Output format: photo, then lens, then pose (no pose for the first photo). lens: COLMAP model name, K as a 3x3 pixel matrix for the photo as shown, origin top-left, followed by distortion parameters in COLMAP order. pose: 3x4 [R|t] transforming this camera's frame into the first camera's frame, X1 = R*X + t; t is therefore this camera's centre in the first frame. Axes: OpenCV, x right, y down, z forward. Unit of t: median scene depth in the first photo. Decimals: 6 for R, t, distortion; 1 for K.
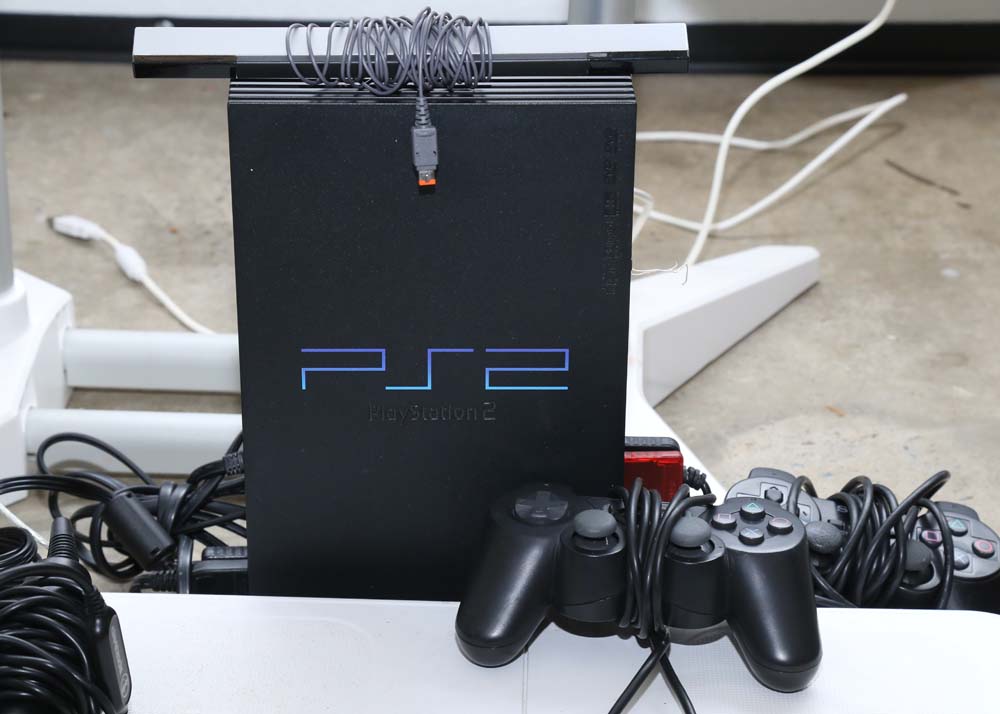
lens RADIAL K [[2486.6, 0, 500.0], [0, 2486.6, 357.0], [0, 0, 1]] dist [0.402413, -0.658158]
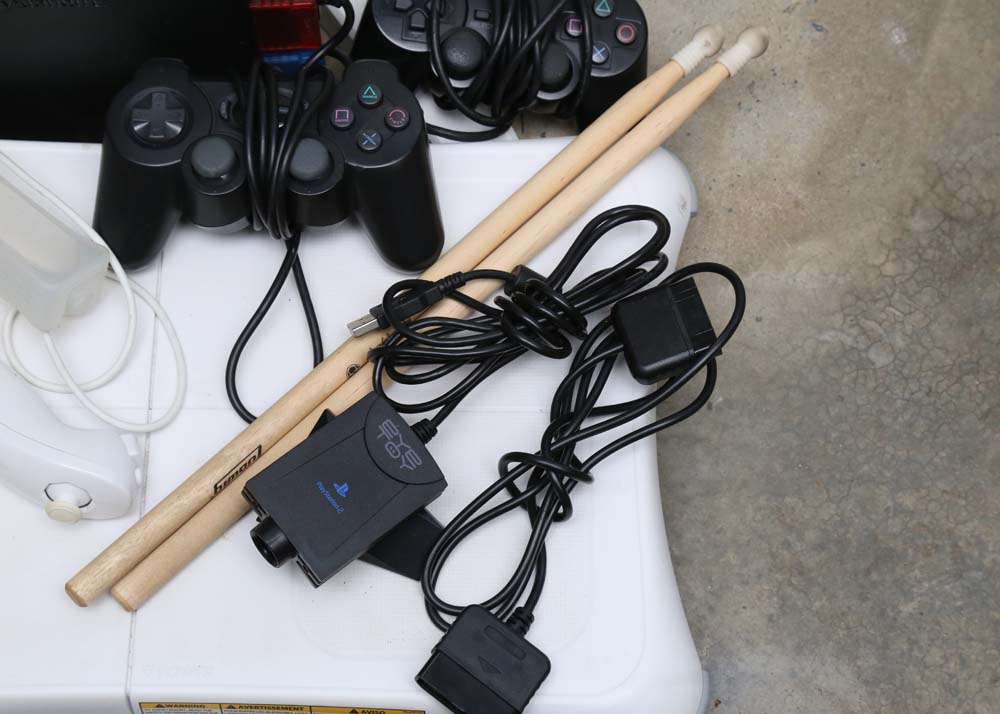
lens RADIAL K [[2341.3, 0, 500.0], [0, 2341.3, 357.0], [0, 0, 1]] dist [0.351467, -0.359737]
pose [[0.999825, -0.018000, -0.005067, 0.143218], [0.016785, 0.744371, 0.667555, -0.457600], [-0.008244, -0.667524, 0.744543, 0.211099]]
